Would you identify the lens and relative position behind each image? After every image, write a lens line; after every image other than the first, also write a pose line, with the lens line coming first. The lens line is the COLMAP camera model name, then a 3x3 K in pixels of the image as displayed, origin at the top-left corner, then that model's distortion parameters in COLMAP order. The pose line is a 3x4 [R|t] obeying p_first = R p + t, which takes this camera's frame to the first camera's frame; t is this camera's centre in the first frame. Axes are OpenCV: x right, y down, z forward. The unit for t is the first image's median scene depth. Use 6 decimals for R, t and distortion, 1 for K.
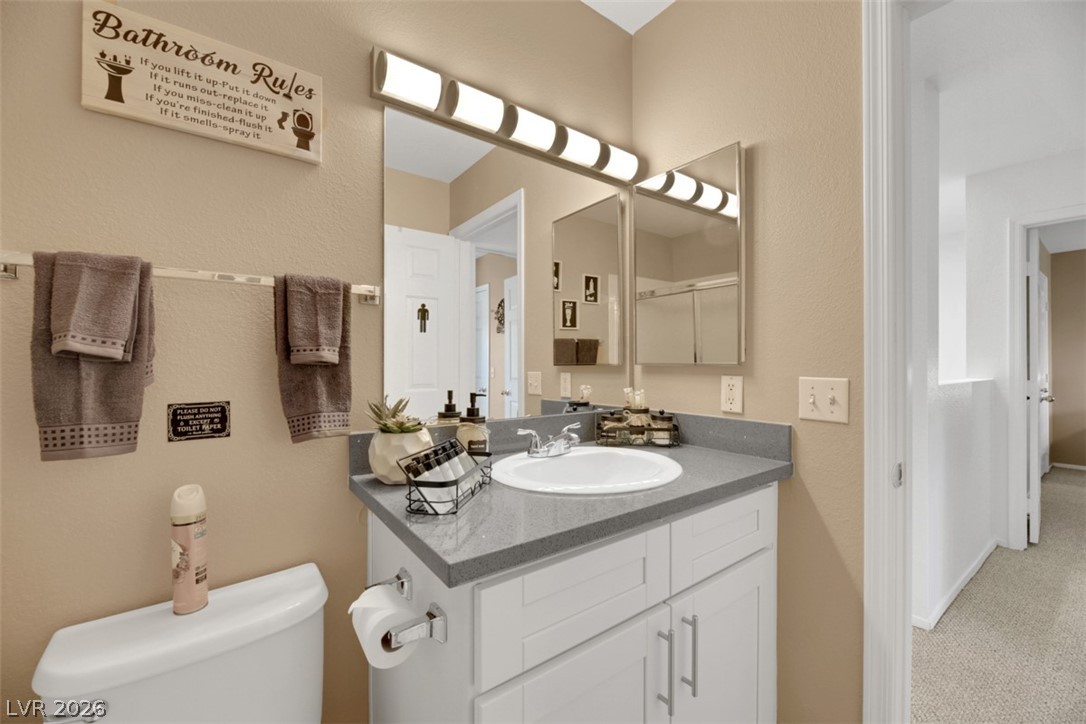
lens RADIAL K [[441.9, 0, 543.0], [0, 441.9, 362.0], [0, 0, 1]] dist [-0.002026, -0.000506]
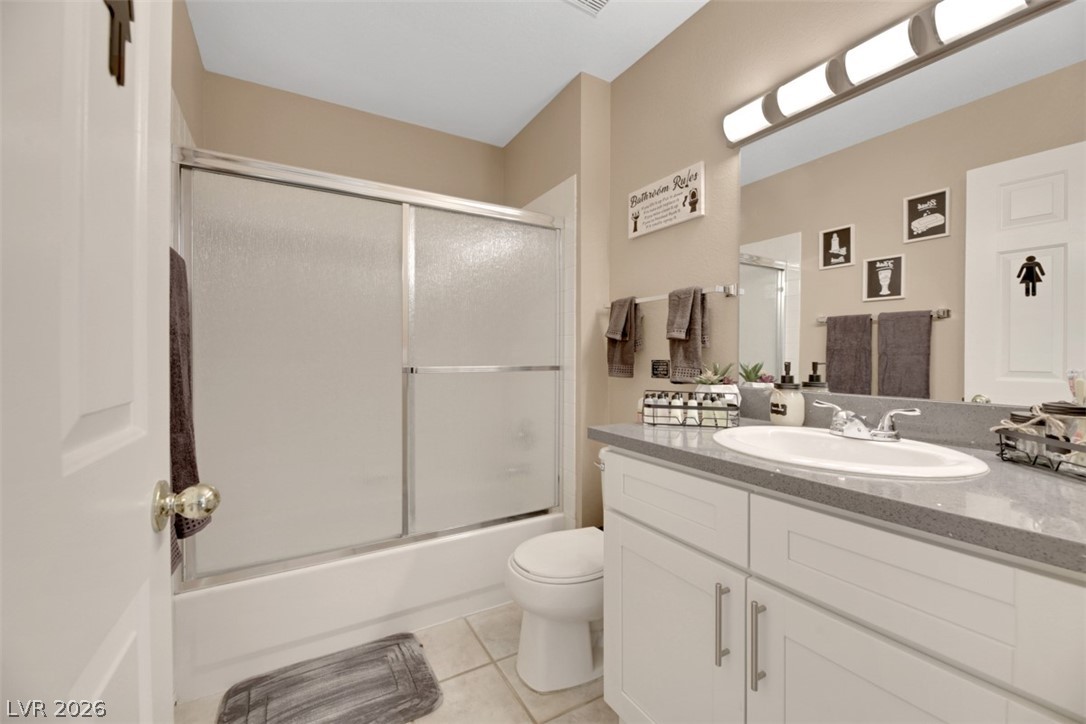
lens RADIAL K [[450.9, 0, 543.0], [0, 450.9, 362.0], [0, 0, 1]] dist [-0.004468, -0.000509]
pose [[-0.105045, 0.020025, -0.994266, 1.306134], [0.005590, 0.999793, 0.019545, 0.054697], [0.994452, -0.003505, -0.105135, 0.645900]]
